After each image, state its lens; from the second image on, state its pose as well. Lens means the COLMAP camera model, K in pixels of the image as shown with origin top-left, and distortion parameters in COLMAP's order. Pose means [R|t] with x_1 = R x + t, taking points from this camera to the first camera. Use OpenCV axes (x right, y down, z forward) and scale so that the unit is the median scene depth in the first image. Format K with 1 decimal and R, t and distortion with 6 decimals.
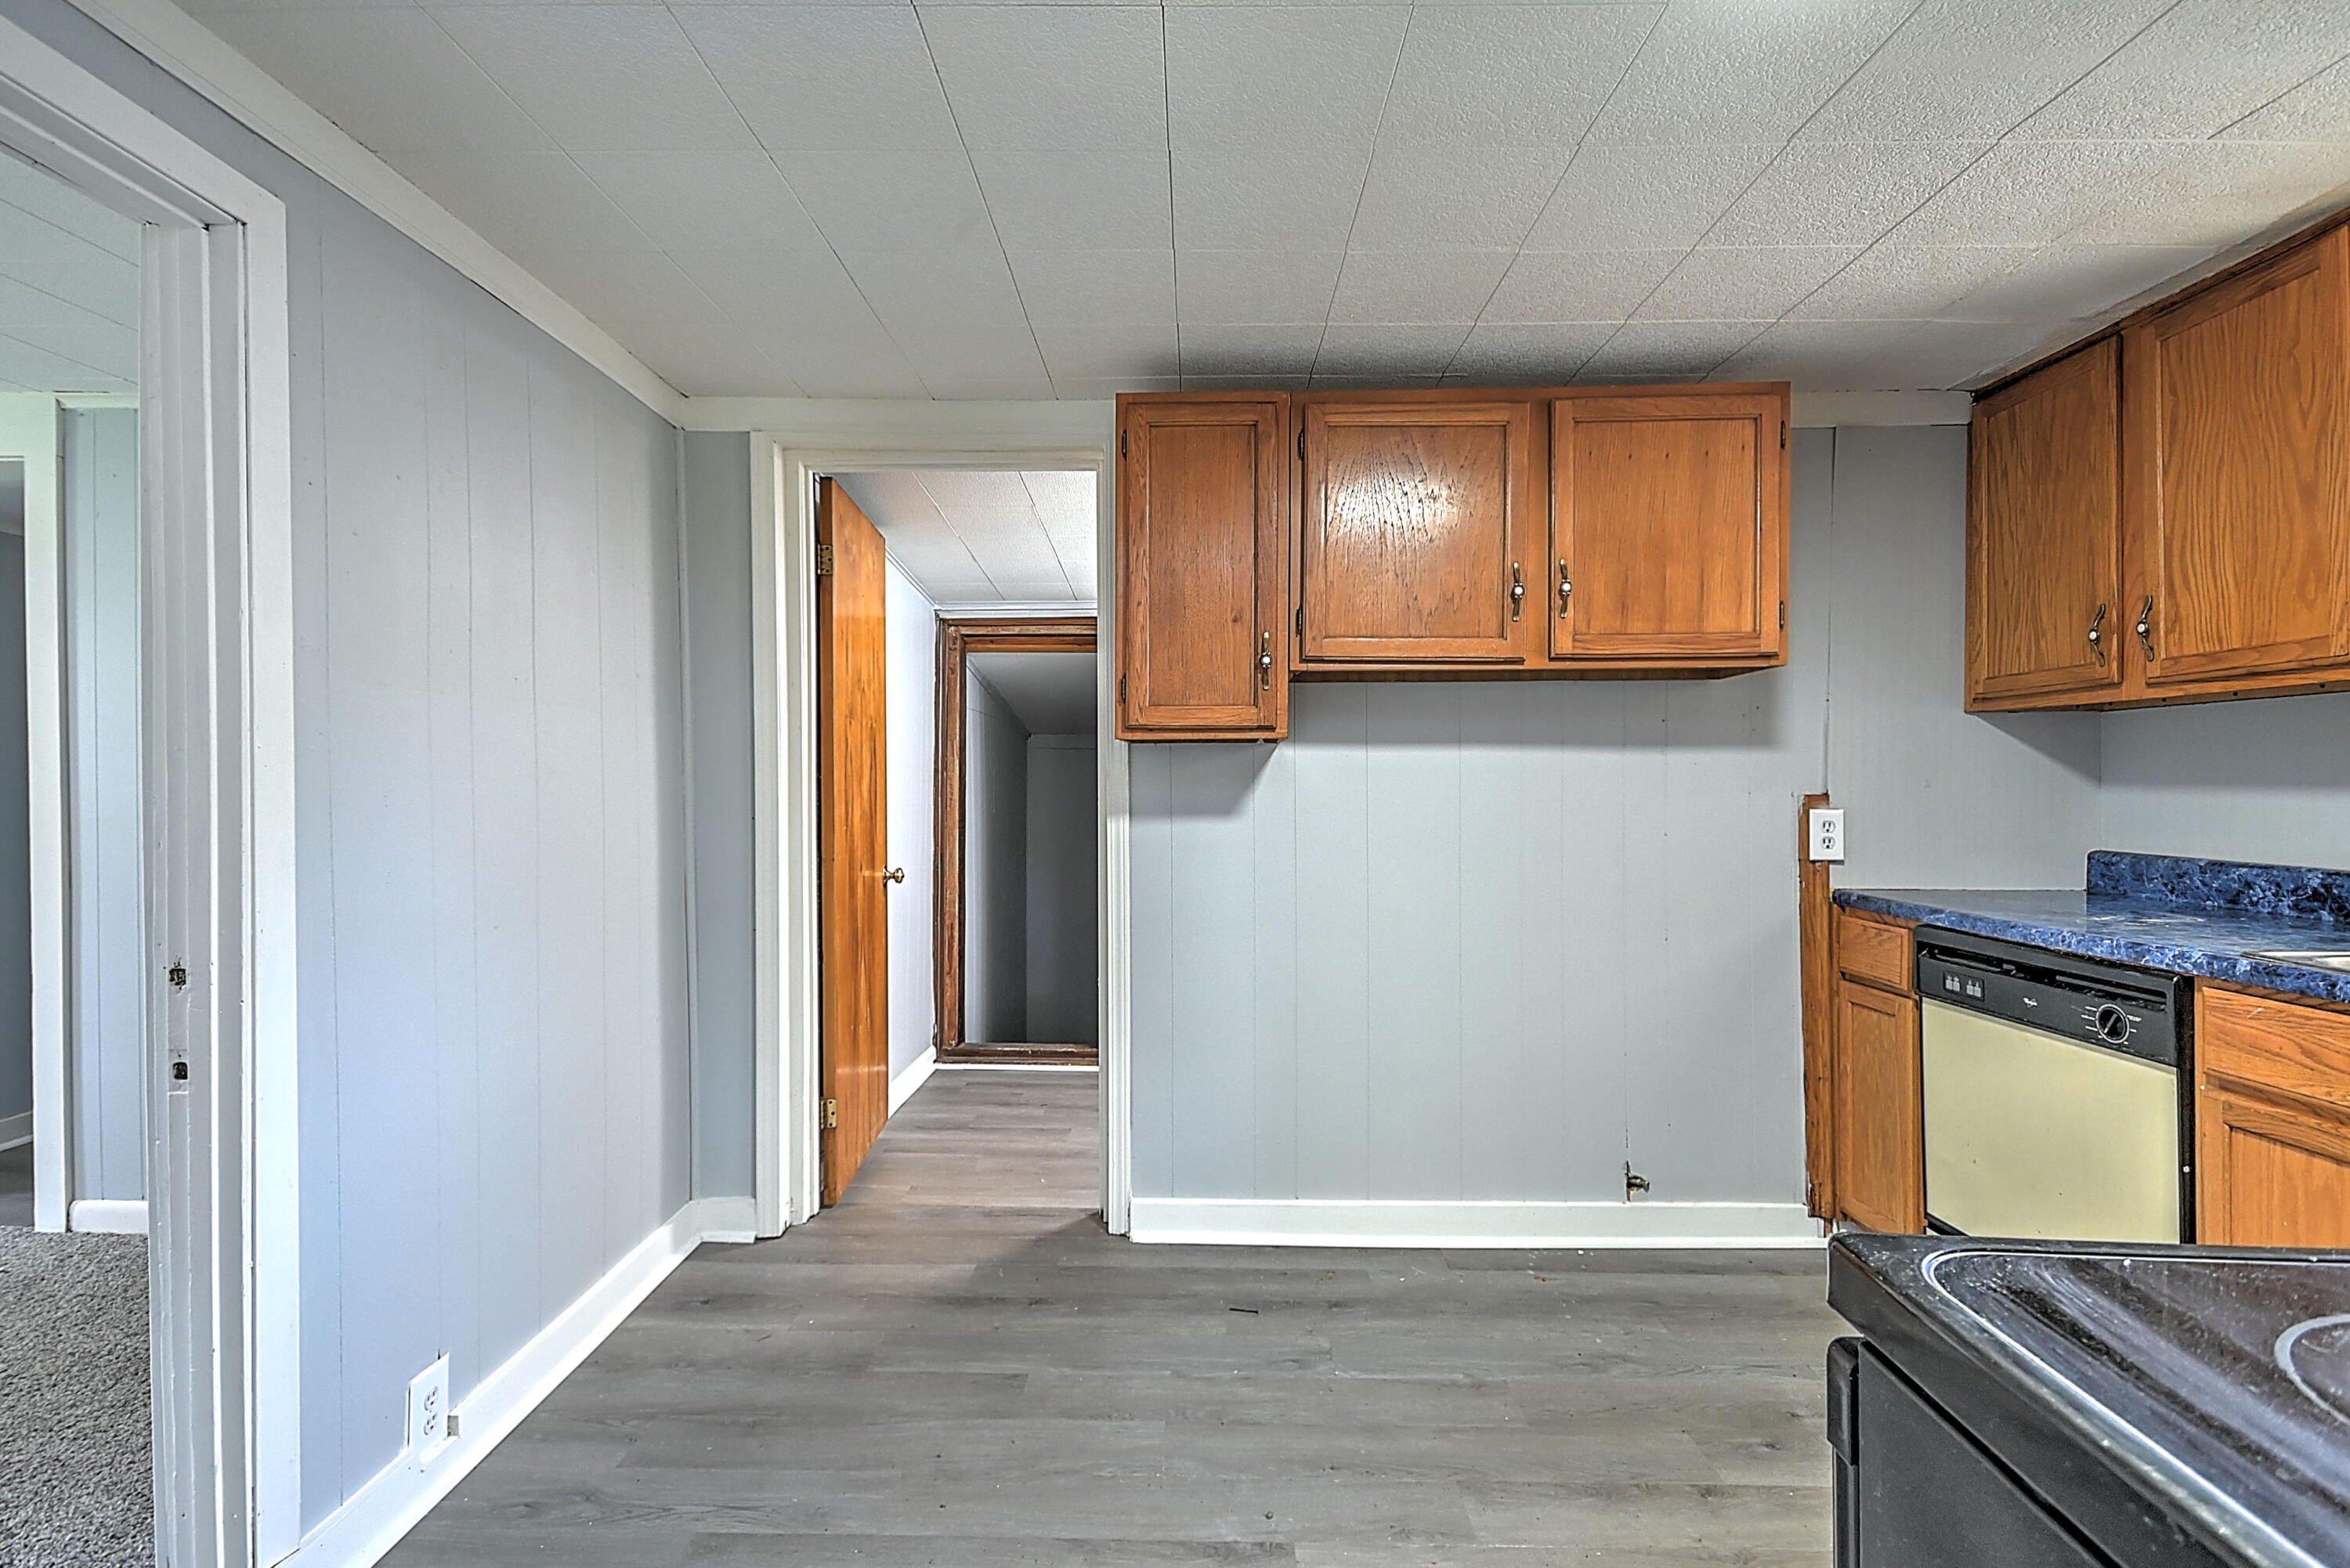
lens RADIAL K [[1065.2, 0, 1175.1], [0, 1065.2, 789.5], [0, 0, 1]] dist [0.008979, -0.003397]
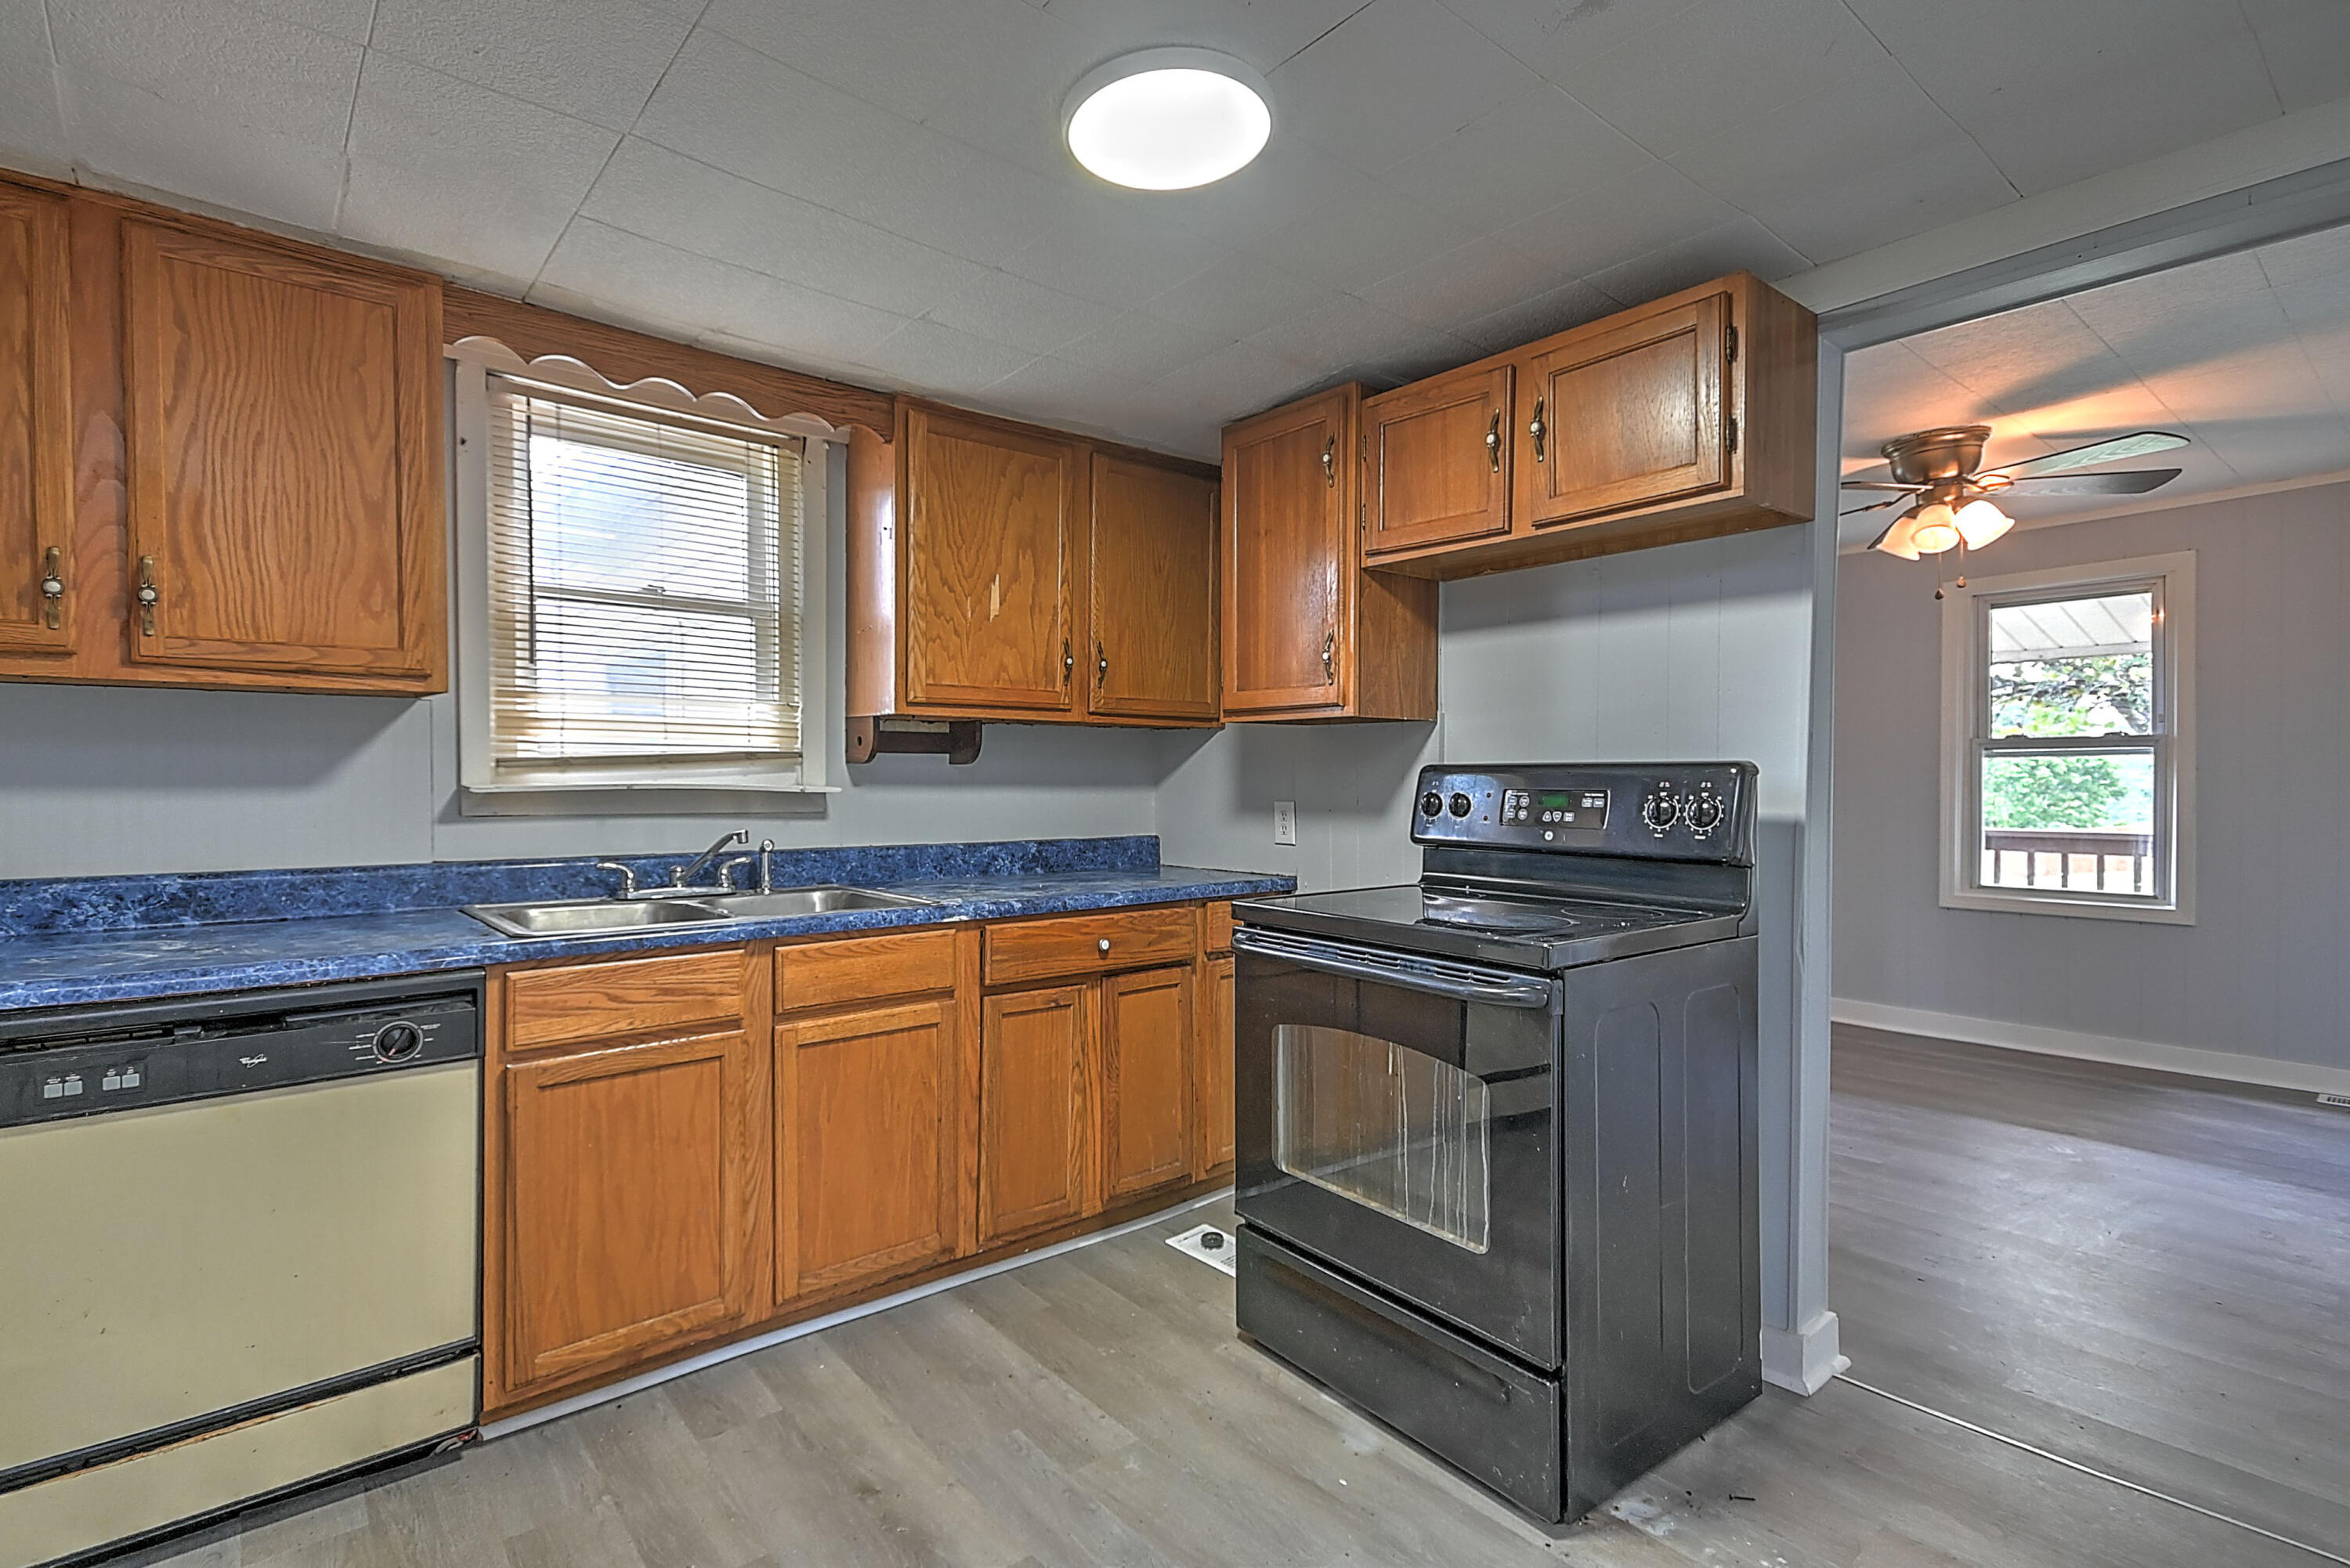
lens RADIAL K [[1108.7, 0, 1158.6], [0, 1108.7, 786.4], [0, 0, 1]] dist [0.002204, -0.000079]
pose [[-0.655086, -0.003466, 0.755546, -0.224593], [0.005082, 0.999947, 0.008994, -0.006861], [-0.755537, 0.009732, -0.655034, 0.887651]]
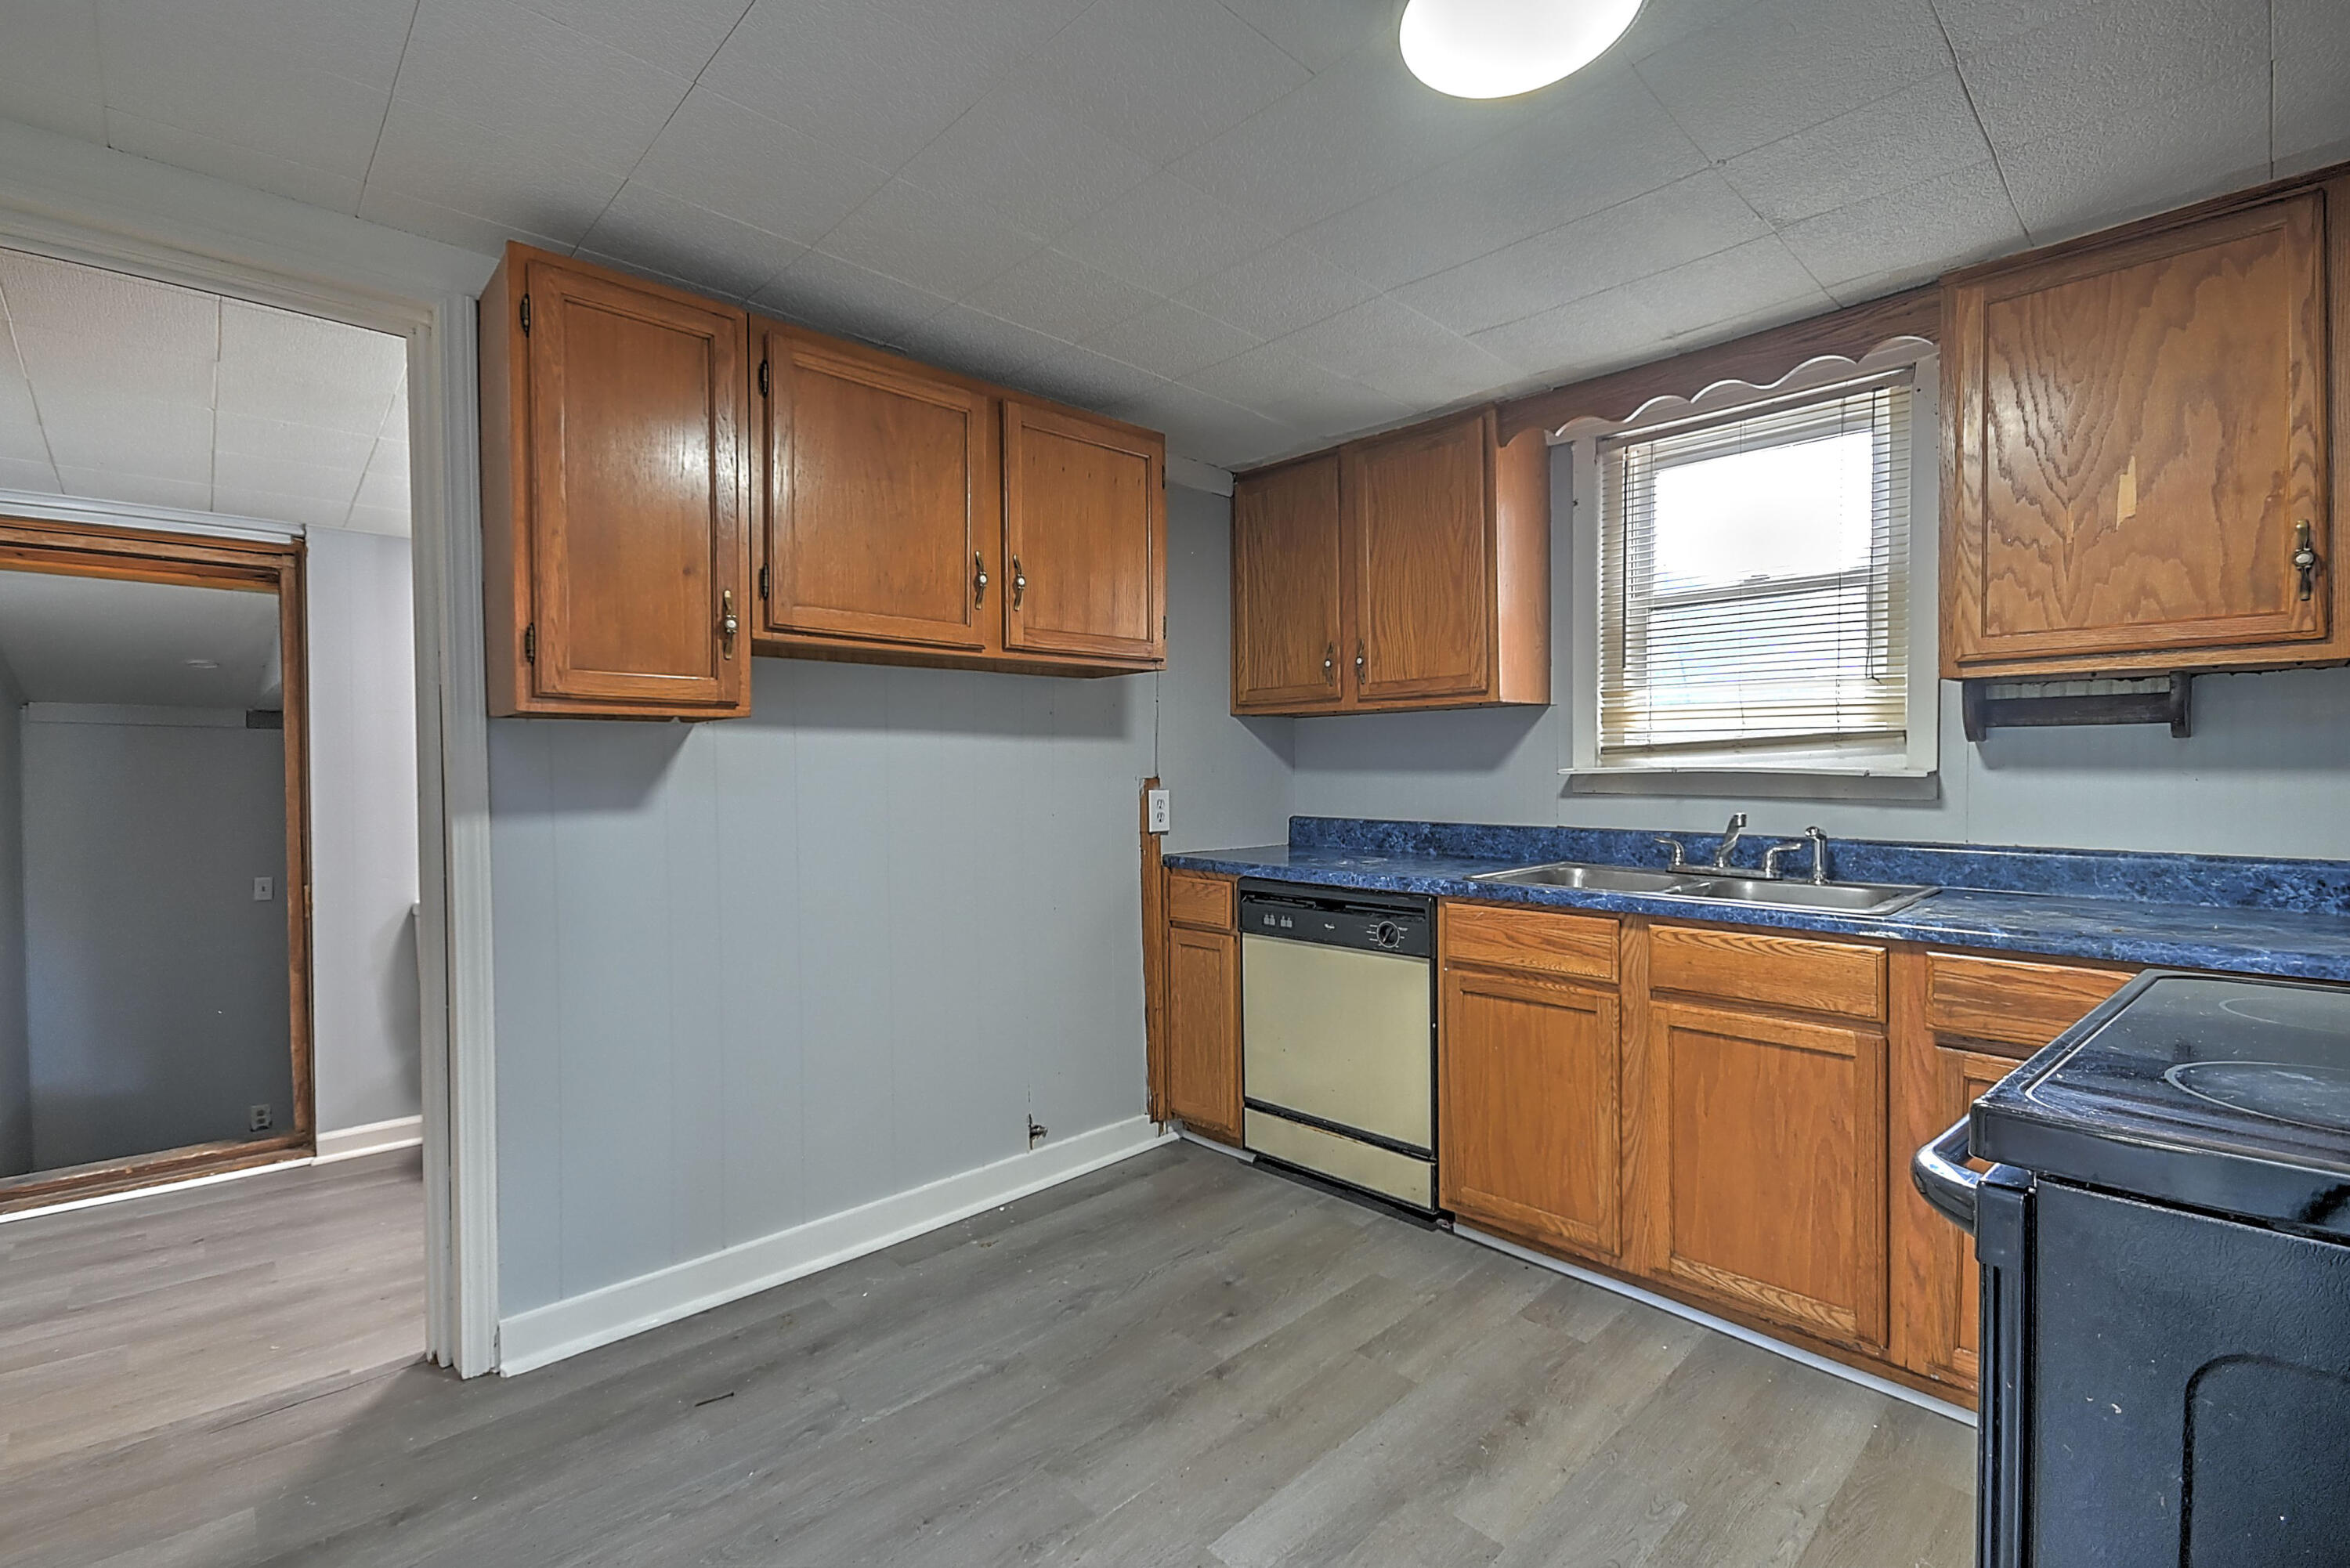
lens RADIAL K [[1008.0, 0, 1153.1], [0, 1008.0, 789.7], [0, 0, 1]] dist [-0.003162, -0.000281]
pose [[0.717500, -0.016769, 0.696357, -0.230198], [0.008490, 0.999846, 0.015329, 0.000184], [-0.696507, -0.005087, 0.717532, 0.194856]]
